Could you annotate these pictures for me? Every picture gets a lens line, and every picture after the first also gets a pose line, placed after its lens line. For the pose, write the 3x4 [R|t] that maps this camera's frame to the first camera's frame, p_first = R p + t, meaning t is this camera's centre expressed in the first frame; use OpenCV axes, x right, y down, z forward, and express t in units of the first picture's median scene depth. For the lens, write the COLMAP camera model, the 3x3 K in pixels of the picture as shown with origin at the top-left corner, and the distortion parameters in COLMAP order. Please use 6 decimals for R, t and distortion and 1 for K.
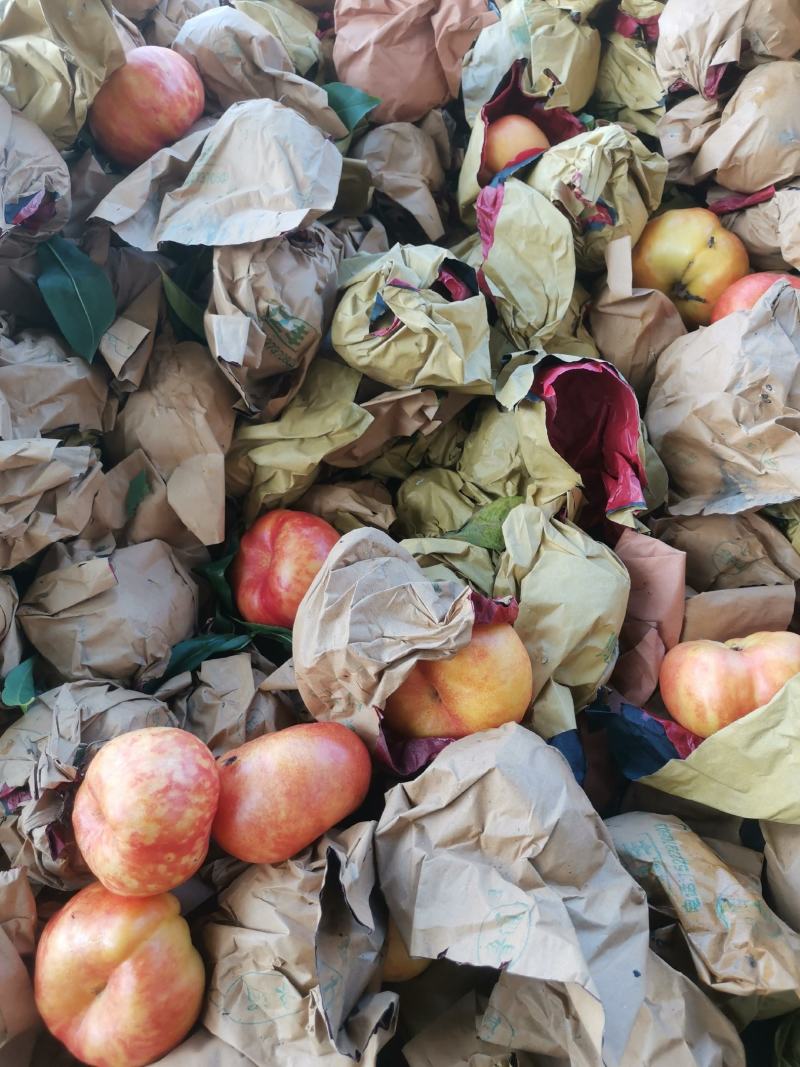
lens RADIAL K [[870.1, 0, 432.7], [0, 870.1, 526.0], [0, 0, 1]] dist [-0.017845, -0.061935]
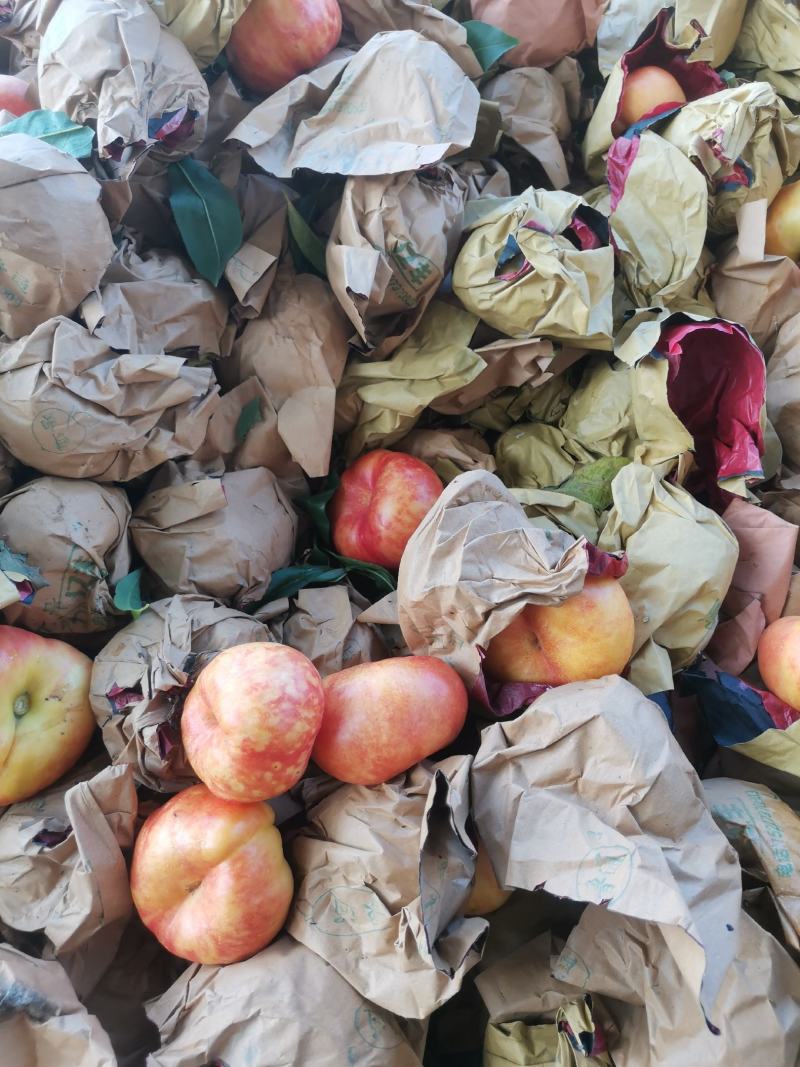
lens RADIAL K [[870.1, 0, 389.0], [0, 870.1, 549.8], [0, 0, 1]] dist [-0.017845, -0.061935]
pose [[0.992782, 0.094330, -0.074066, -0.091778], [-0.090163, 0.994253, 0.057724, 0.041976], [0.079085, -0.050629, 0.995581, -0.008187]]
